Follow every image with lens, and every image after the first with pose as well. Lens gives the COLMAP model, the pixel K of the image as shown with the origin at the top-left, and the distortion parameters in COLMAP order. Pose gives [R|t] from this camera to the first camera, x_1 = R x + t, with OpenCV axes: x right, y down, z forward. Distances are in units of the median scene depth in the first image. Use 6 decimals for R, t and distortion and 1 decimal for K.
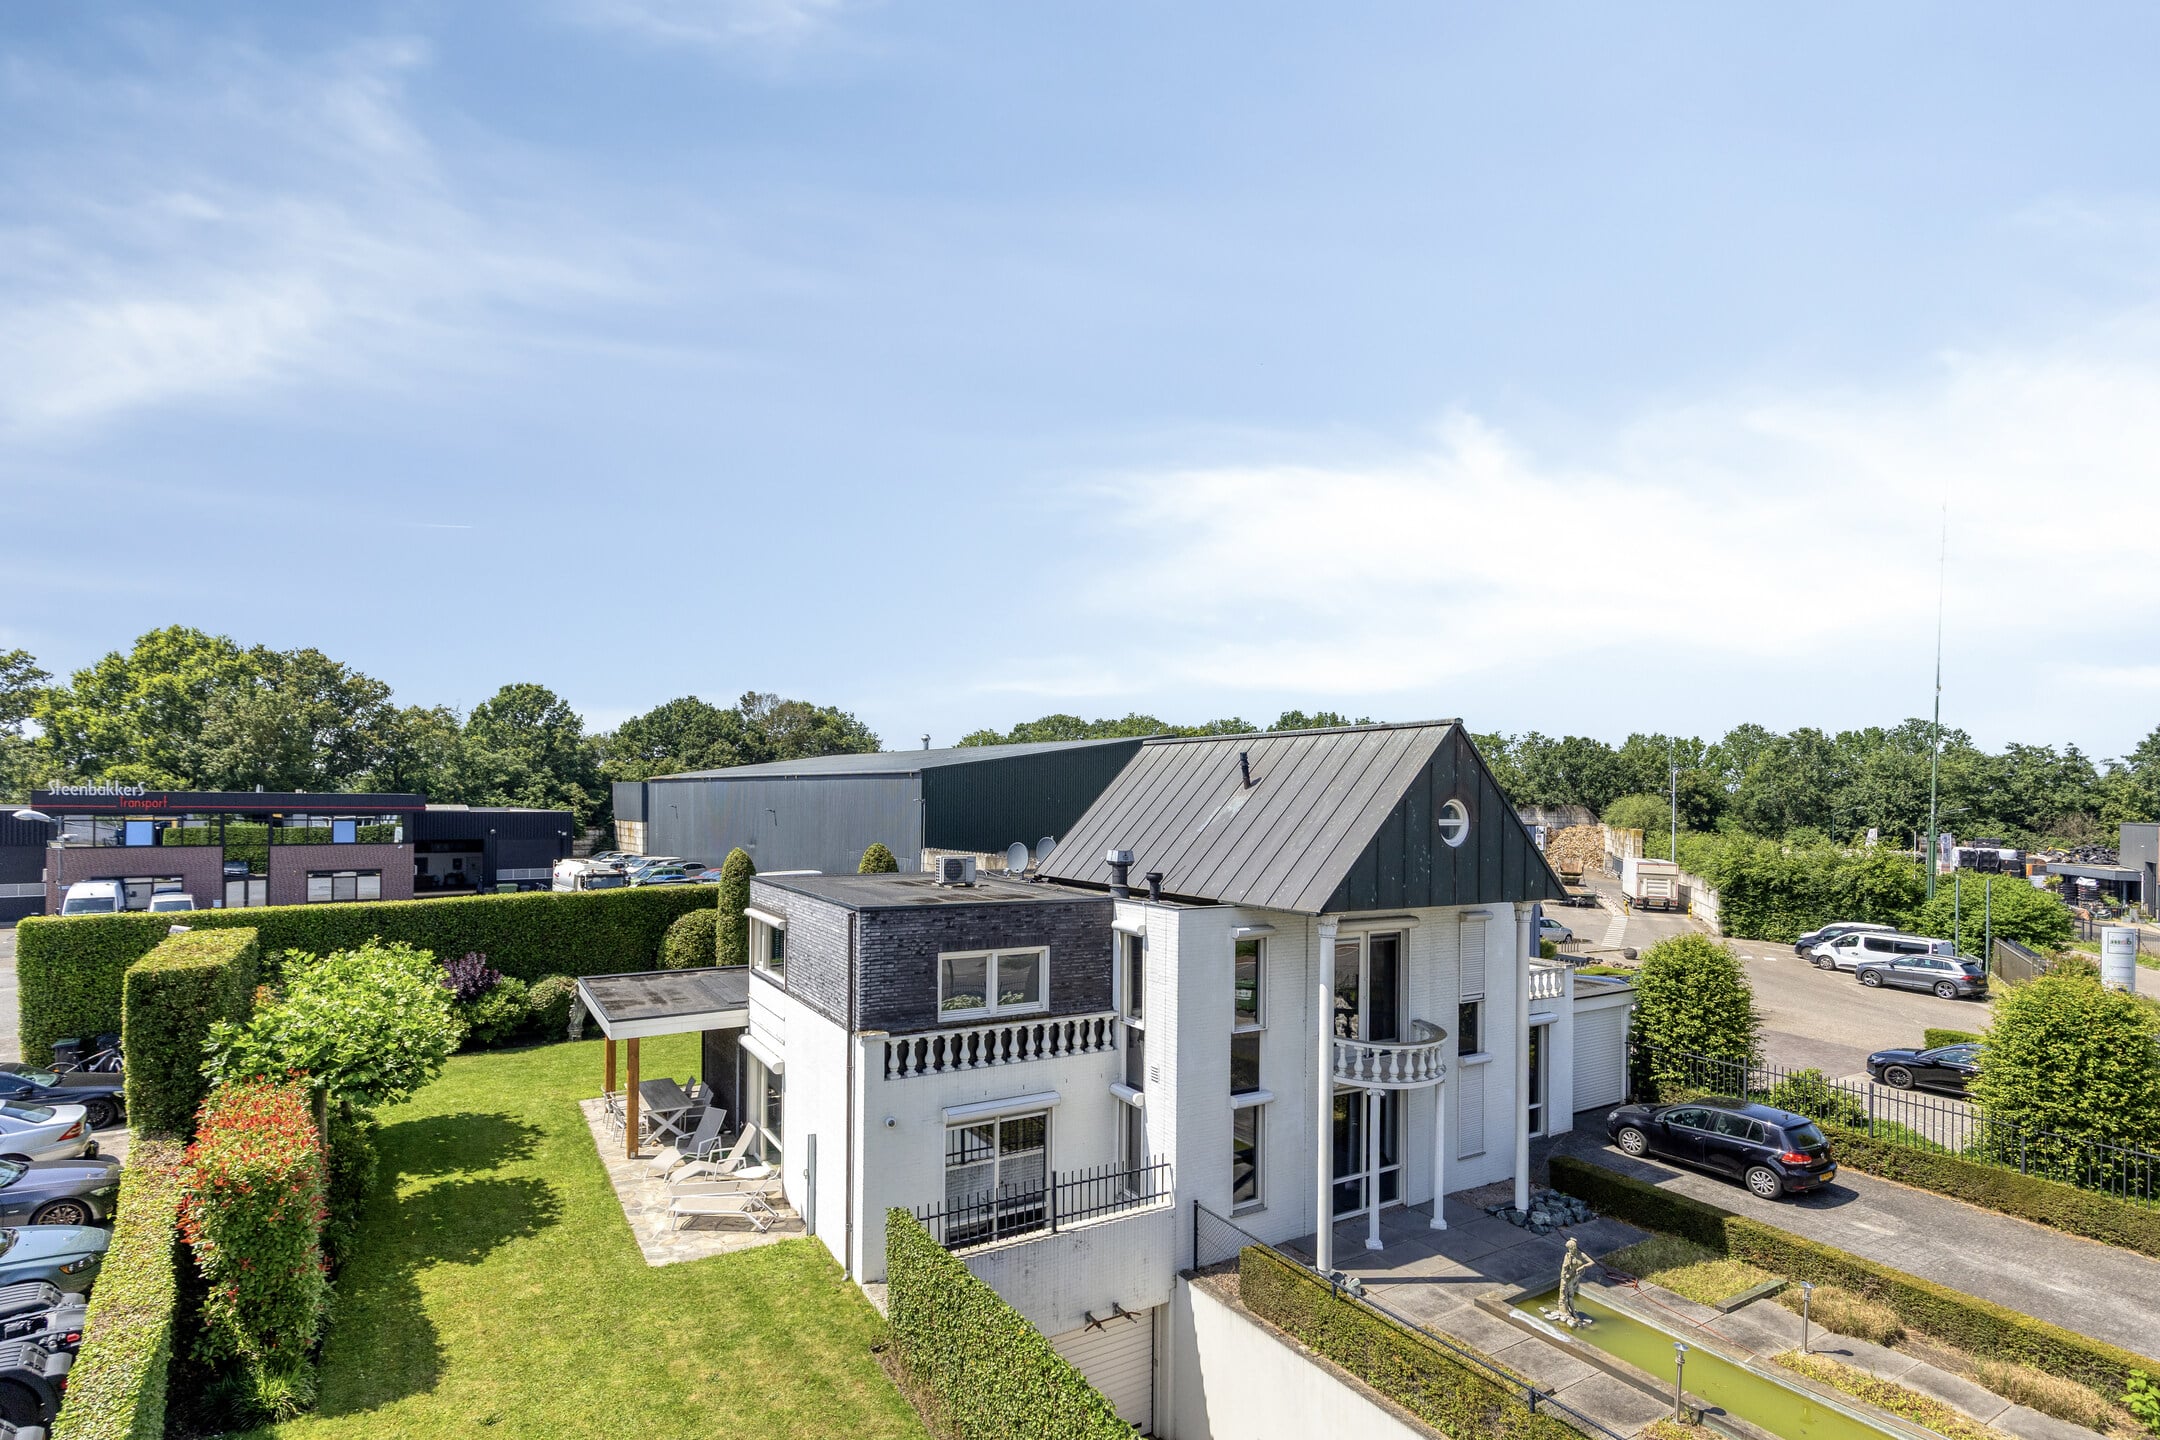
lens RADIAL K [[1033.1, 0, 1088.9], [0, 1033.1, 802.4], [0, 0, 1]] dist [0.004564, 0.000390]
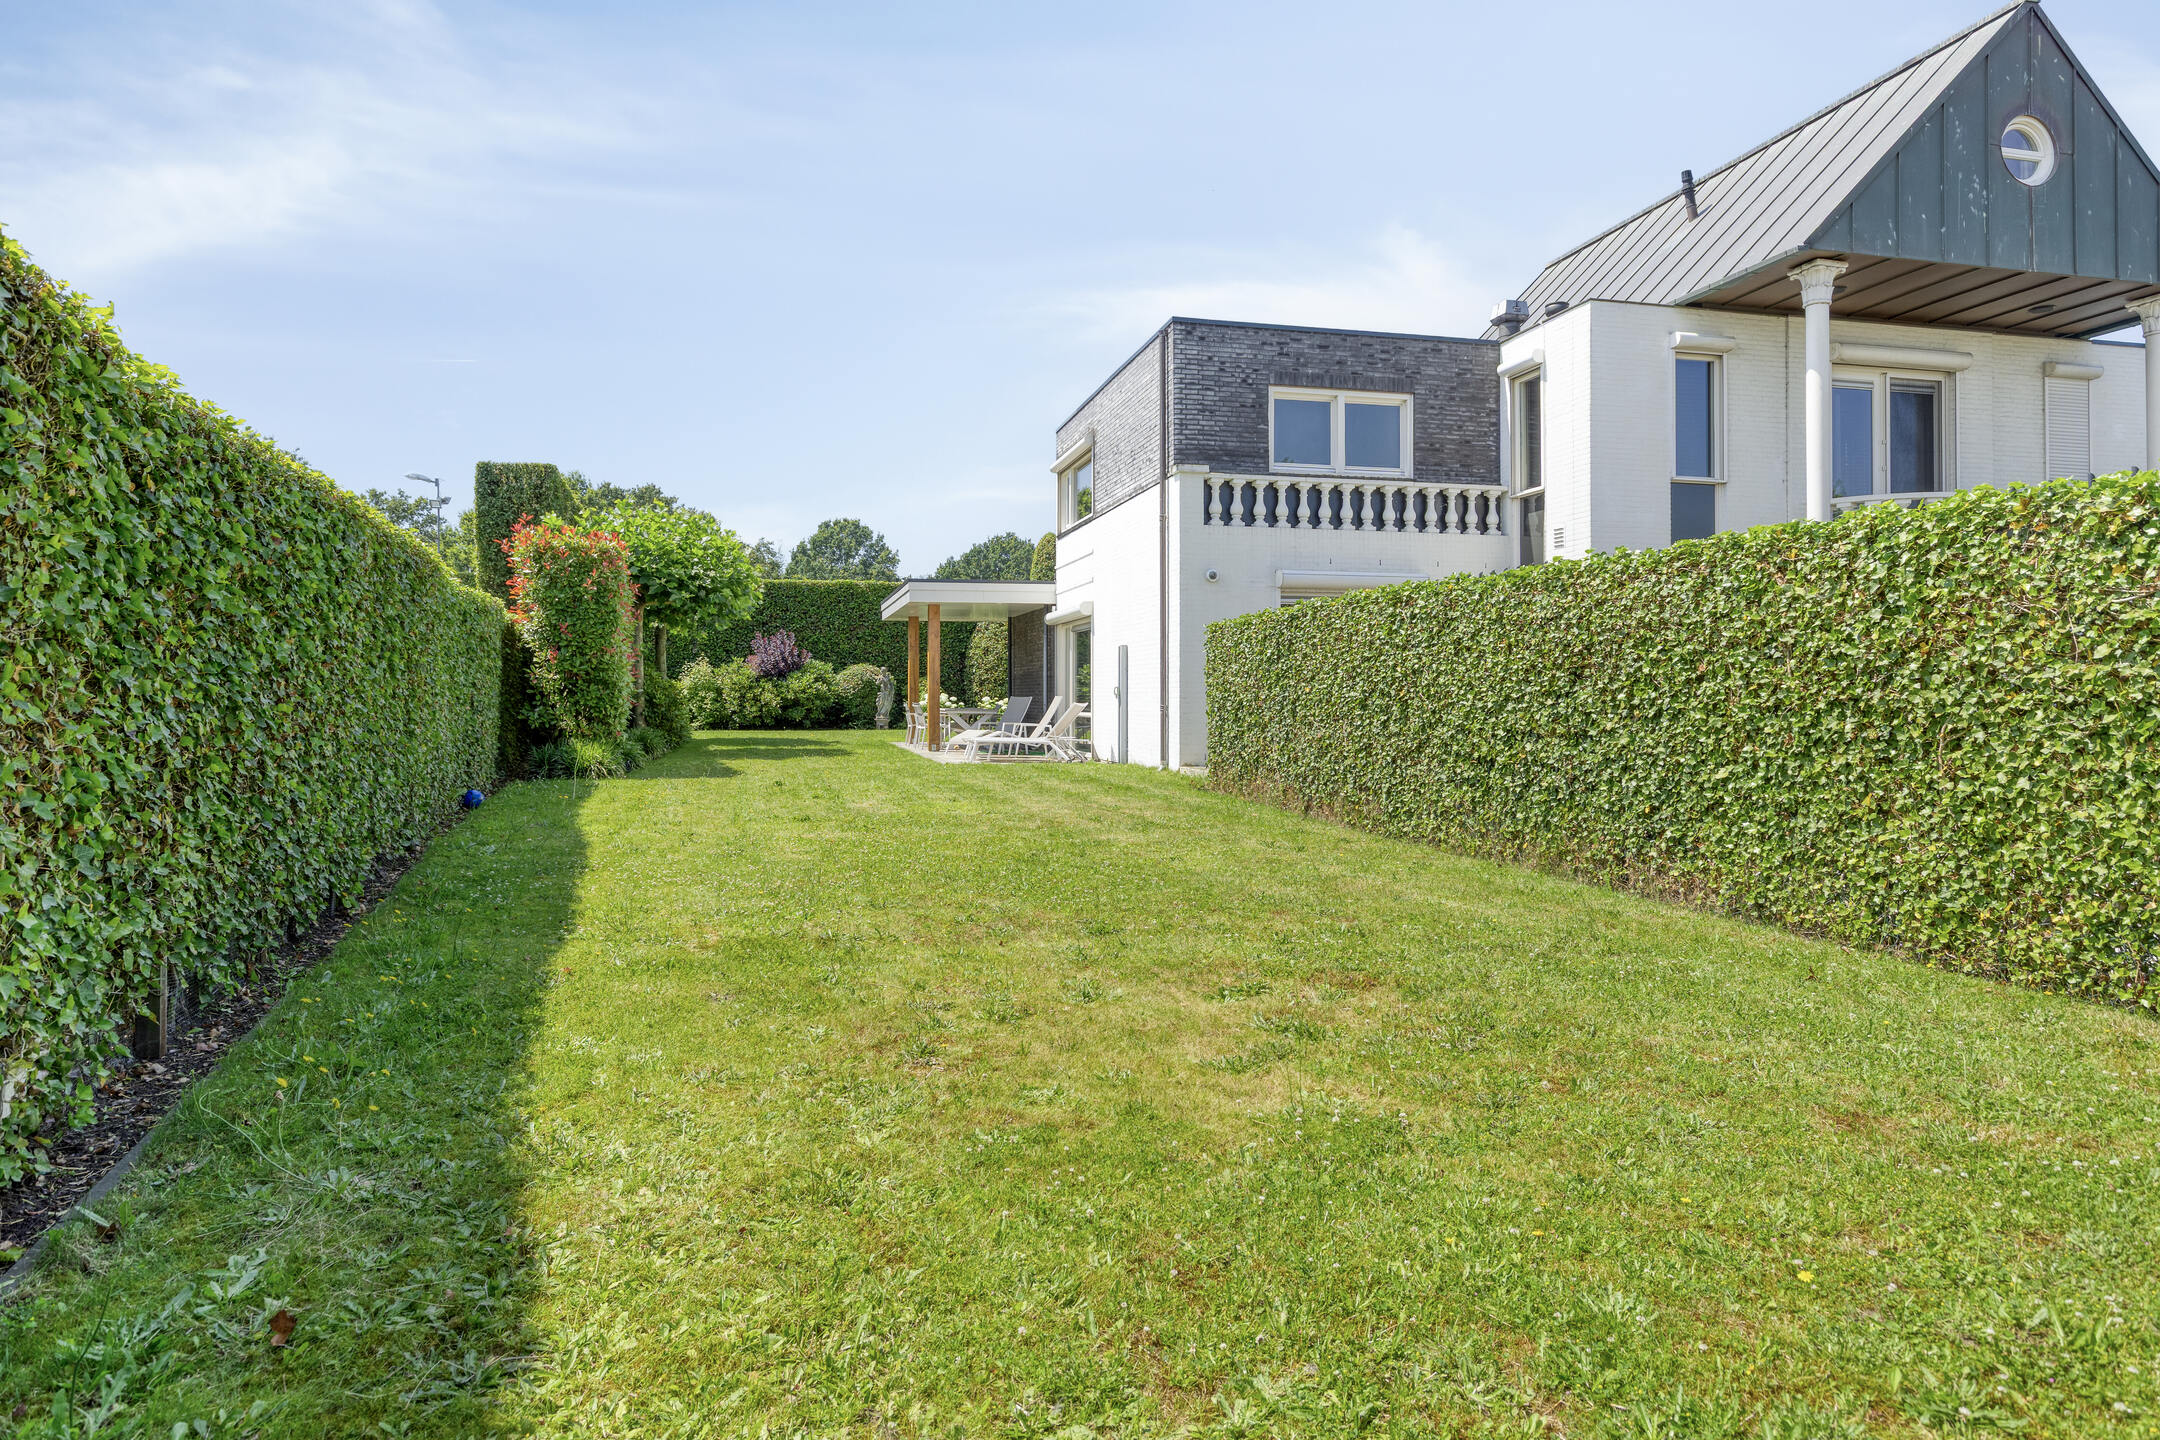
lens RADIAL K [[1242.4, 0, 1068.6], [0, 1242.4, 704.9], [0, 0, 1]] dist [-0.002279, -0.000557]
pose [[0.948092, -0.010668, -0.317818, 0.010627], [0.010794, 0.999941, -0.001365, 0.368616], [0.317813, -0.002137, 0.948151, 0.029078]]
